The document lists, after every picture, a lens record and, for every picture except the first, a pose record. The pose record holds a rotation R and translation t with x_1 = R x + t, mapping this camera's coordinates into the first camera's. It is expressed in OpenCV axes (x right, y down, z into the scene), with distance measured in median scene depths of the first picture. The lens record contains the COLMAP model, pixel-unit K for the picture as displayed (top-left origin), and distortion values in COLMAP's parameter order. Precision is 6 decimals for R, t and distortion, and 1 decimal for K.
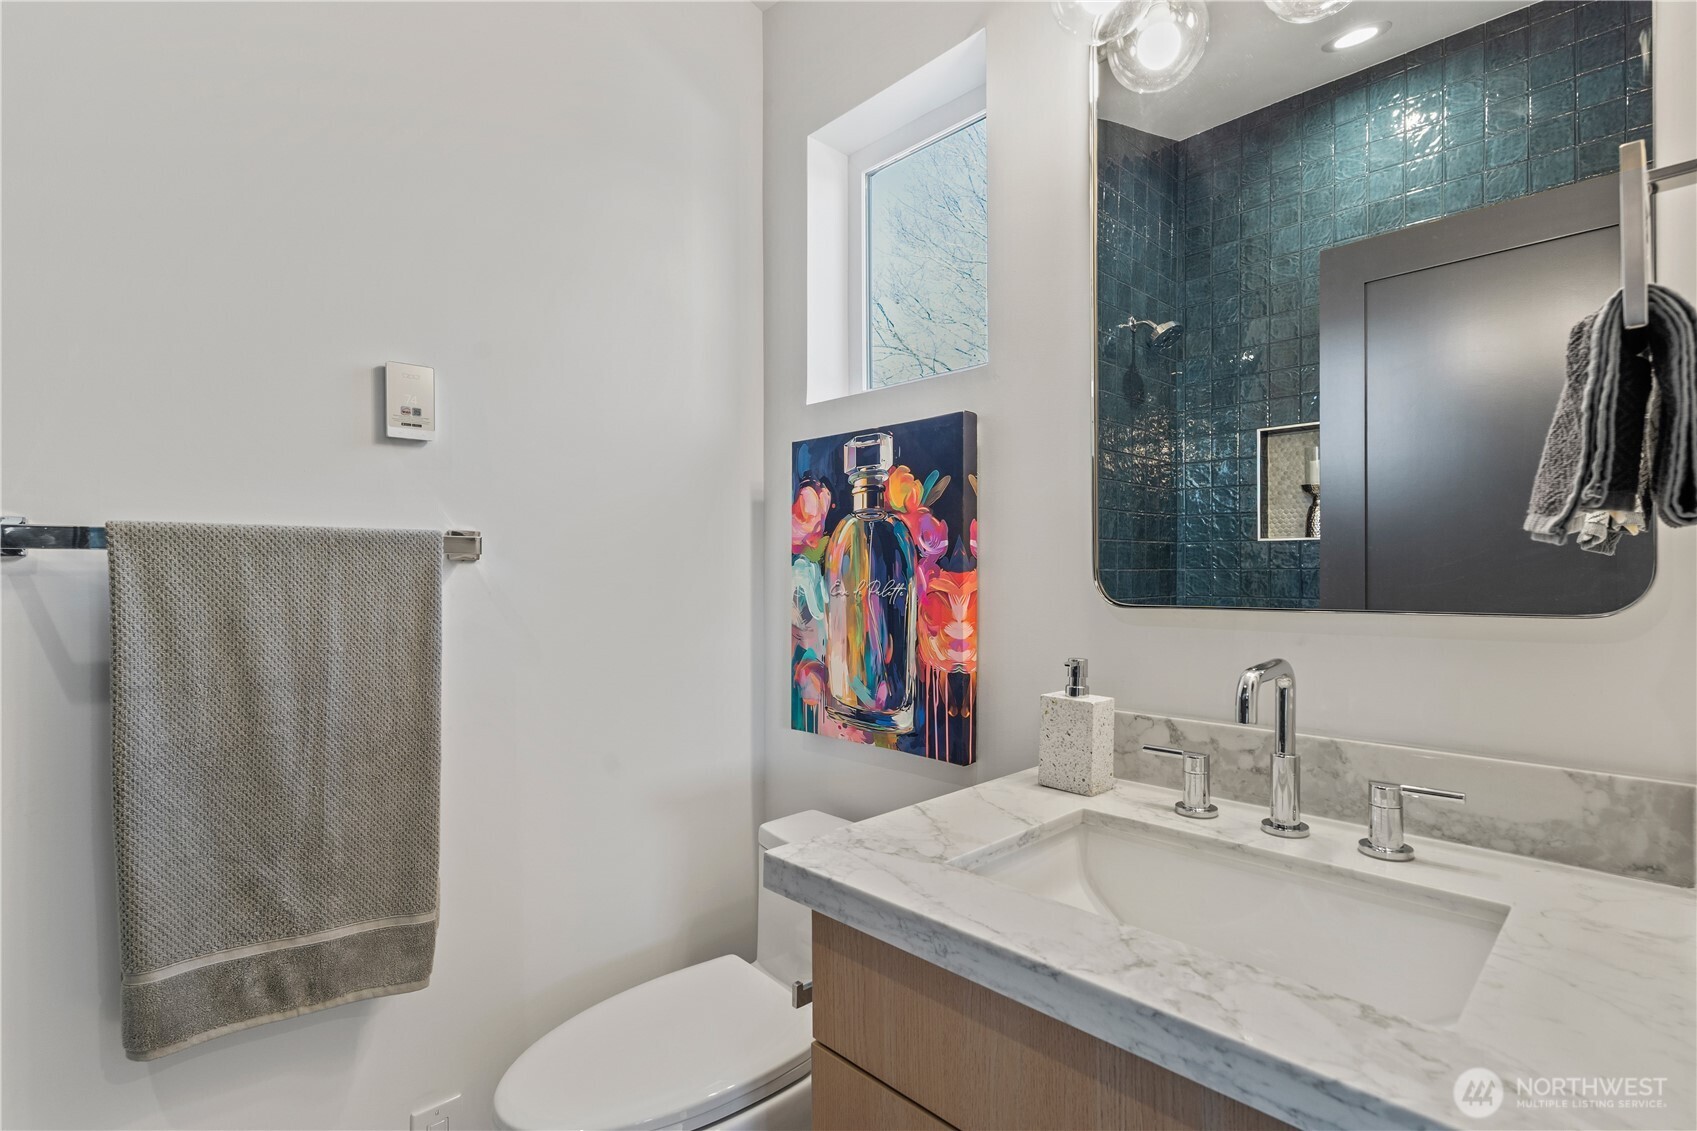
lens RADIAL K [[794.8, 0, 846.9], [0, 794.8, 570.7], [0, 0, 1]] dist [-0.004533, -0.000466]
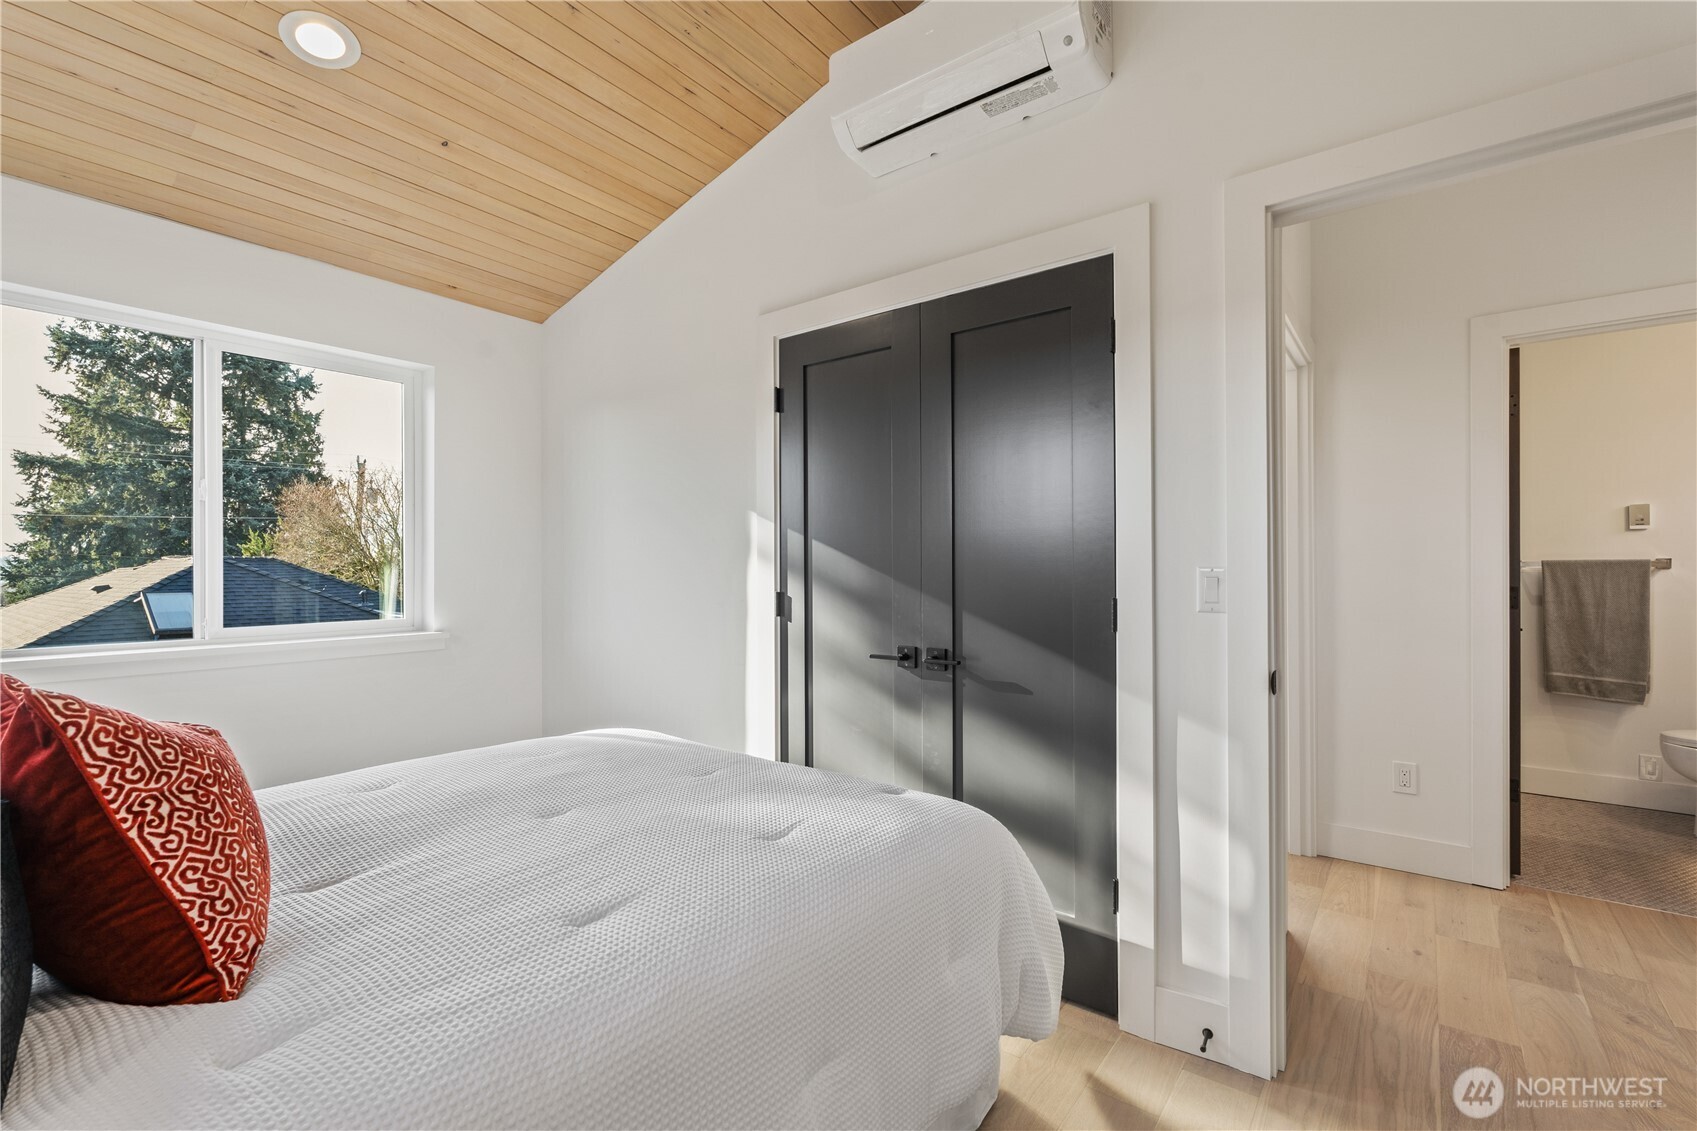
lens RADIAL K [[761.4, 0, 846.7], [0, 761.4, 573.3], [0, 0, 1]] dist [0.001132, 0.000274]
pose [[0.171787, 0.002161, -0.985132, 2.040251], [-0.001743, 0.999997, 0.001890, 0.002606], [0.985133, 0.001393, 0.171790, -2.815374]]
